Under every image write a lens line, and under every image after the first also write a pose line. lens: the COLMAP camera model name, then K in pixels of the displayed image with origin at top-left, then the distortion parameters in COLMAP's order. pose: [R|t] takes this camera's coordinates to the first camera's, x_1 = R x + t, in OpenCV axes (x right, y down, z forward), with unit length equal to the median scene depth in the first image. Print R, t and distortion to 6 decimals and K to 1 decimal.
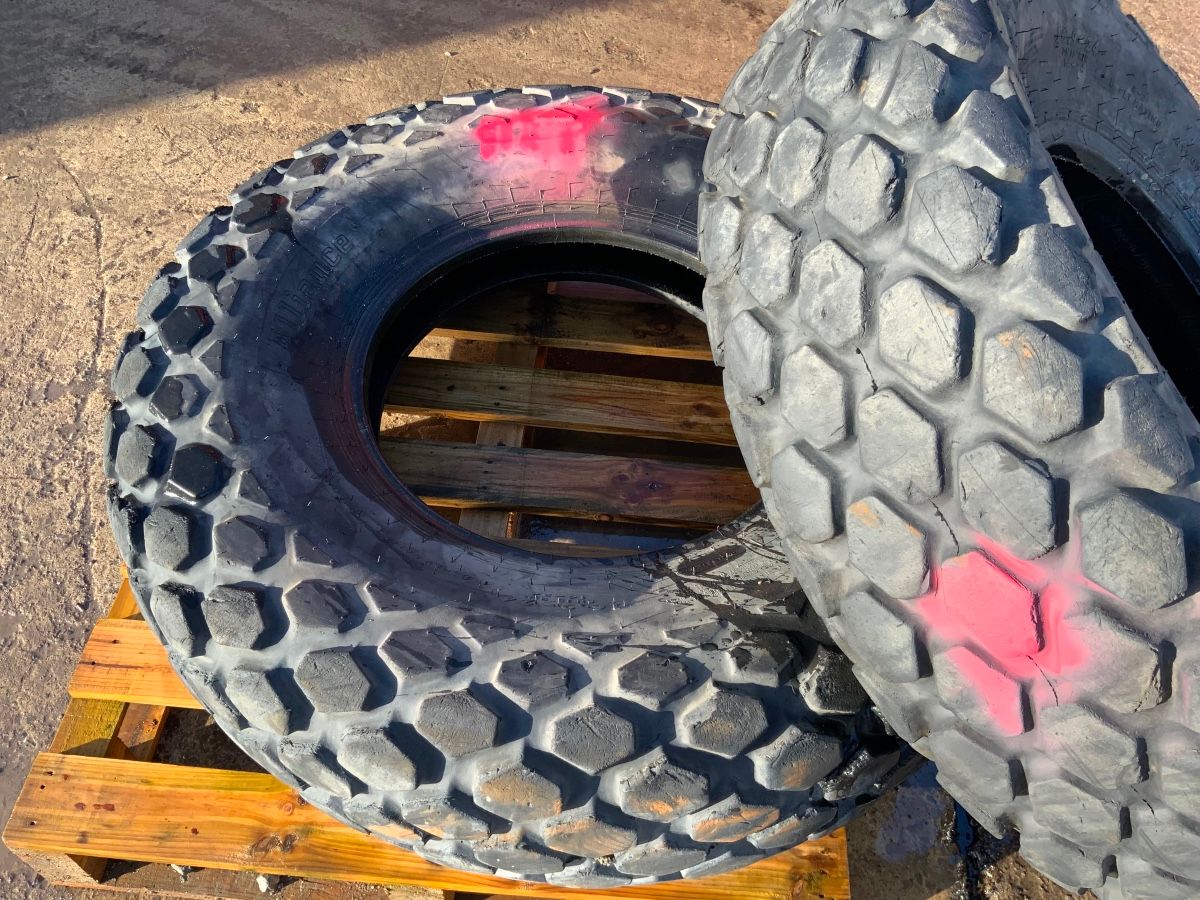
lens RADIAL K [[992.5, 0, 600.0], [0, 992.5, 450.0], [0, 0, 1]] dist [0.110287, -0.214796]
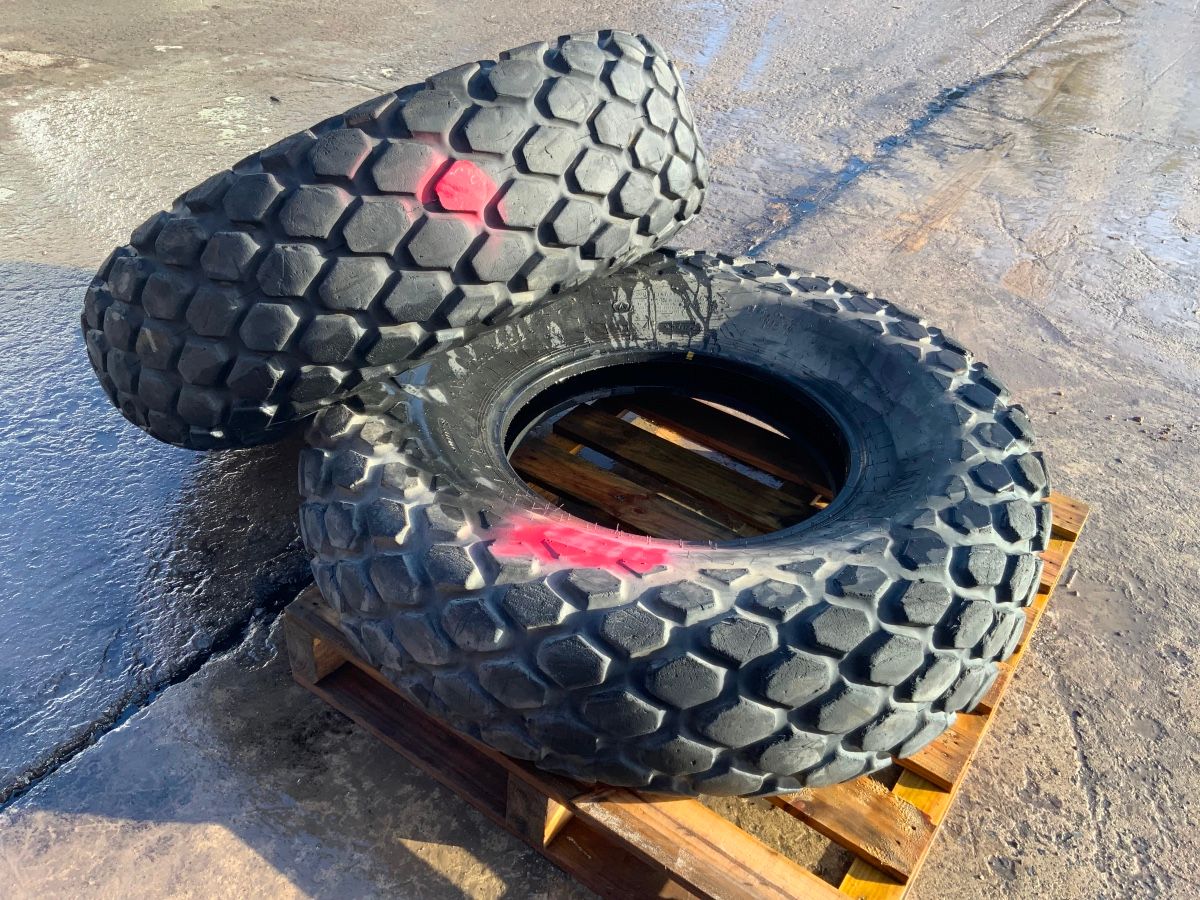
lens RADIAL K [[992.5, 0, 600.0], [0, 992.5, 450.0], [0, 0, 1]] dist [0.110287, -0.214796]
pose [[-0.859557, -0.366441, 0.356207, -0.452833], [0.334386, 0.123809, 0.934268, -1.495050], [-0.386455, 0.922167, 0.016112, 1.203640]]
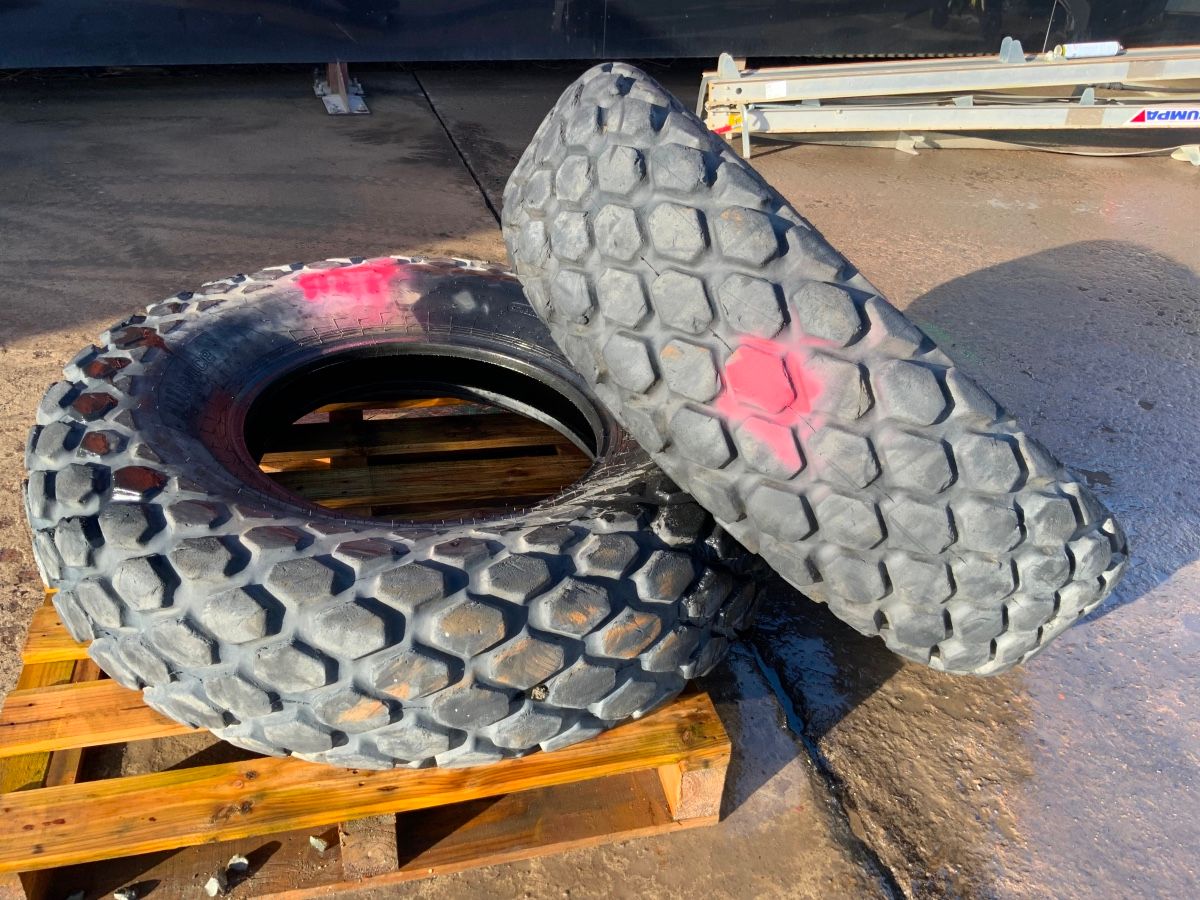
lens RADIAL K [[992.5, 0, 600.0], [0, 992.5, 450.0], [0, 0, 1]] dist [0.110287, -0.214796]
pose [[0.946424, -0.136114, 0.292840, -0.213378], [0.224360, 0.929376, -0.293126, 0.436790], [-0.232260, 0.343124, 0.910122, -0.217202]]
